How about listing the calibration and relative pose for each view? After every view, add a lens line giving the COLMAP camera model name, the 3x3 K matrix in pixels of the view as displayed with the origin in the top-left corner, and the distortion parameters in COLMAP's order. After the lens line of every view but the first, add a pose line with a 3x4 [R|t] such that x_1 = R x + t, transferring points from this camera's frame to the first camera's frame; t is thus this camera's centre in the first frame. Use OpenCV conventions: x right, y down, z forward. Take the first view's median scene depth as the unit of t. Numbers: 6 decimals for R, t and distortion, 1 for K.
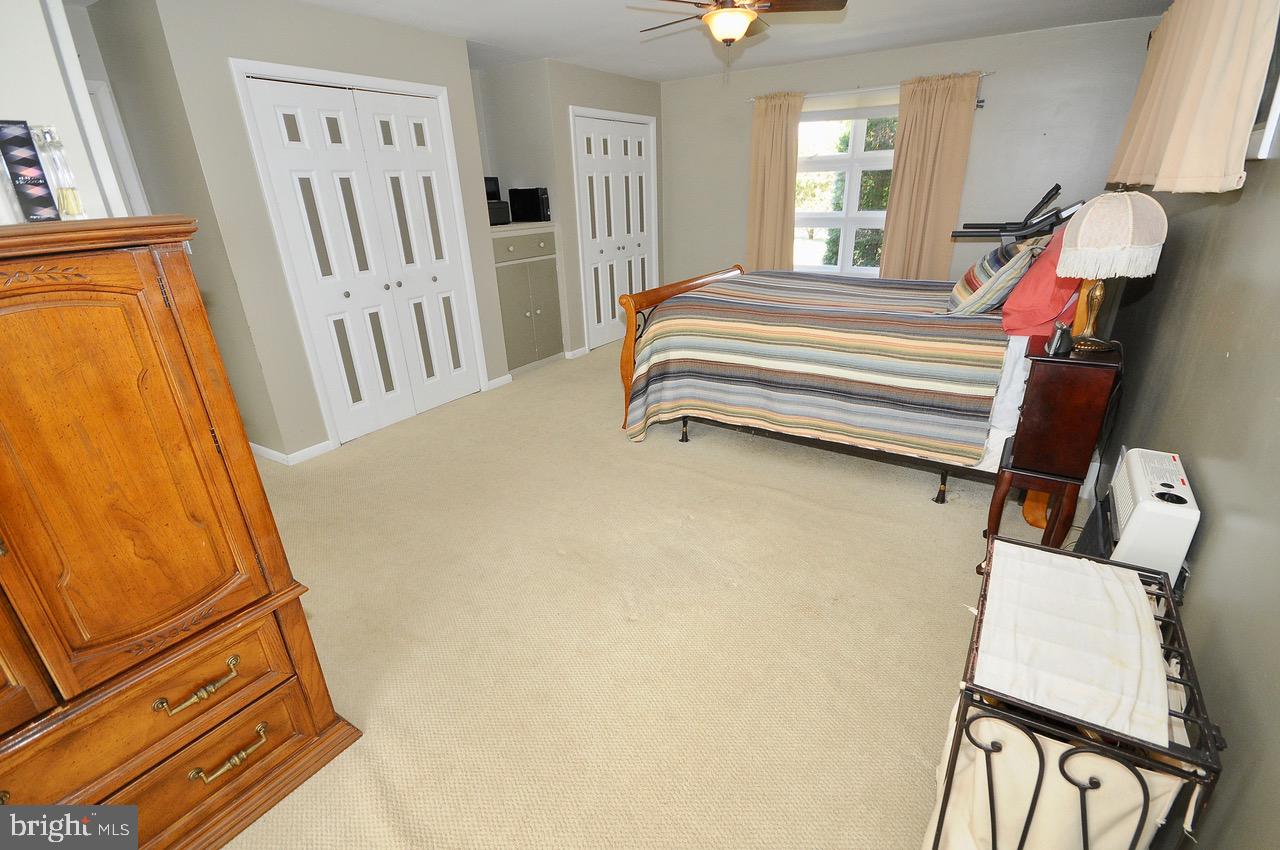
lens RADIAL K [[576.7, 0, 635.2], [0, 576.7, 419.7], [0, 0, 1]] dist [0.003273, -0.009600]
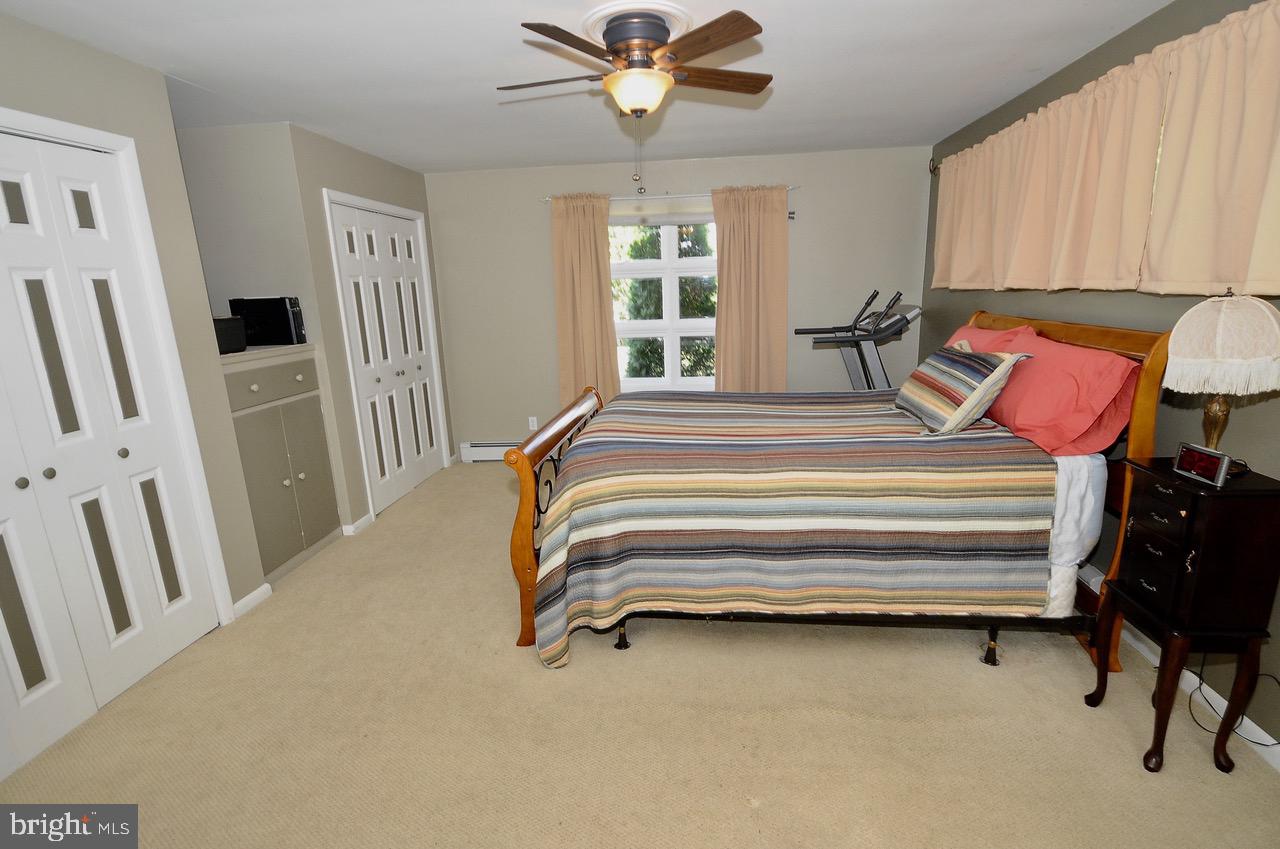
lens RADIAL K [[613.7, 0, 641.8], [0, 613.7, 429.0], [0, 0, 1]] dist [-0.008576, -0.003528]
pose [[0.883380, -0.102445, 0.457324, -0.180196], [0.178290, 0.975906, -0.125776, -0.107713], [-0.433420, 0.192644, 0.880361, 0.271149]]
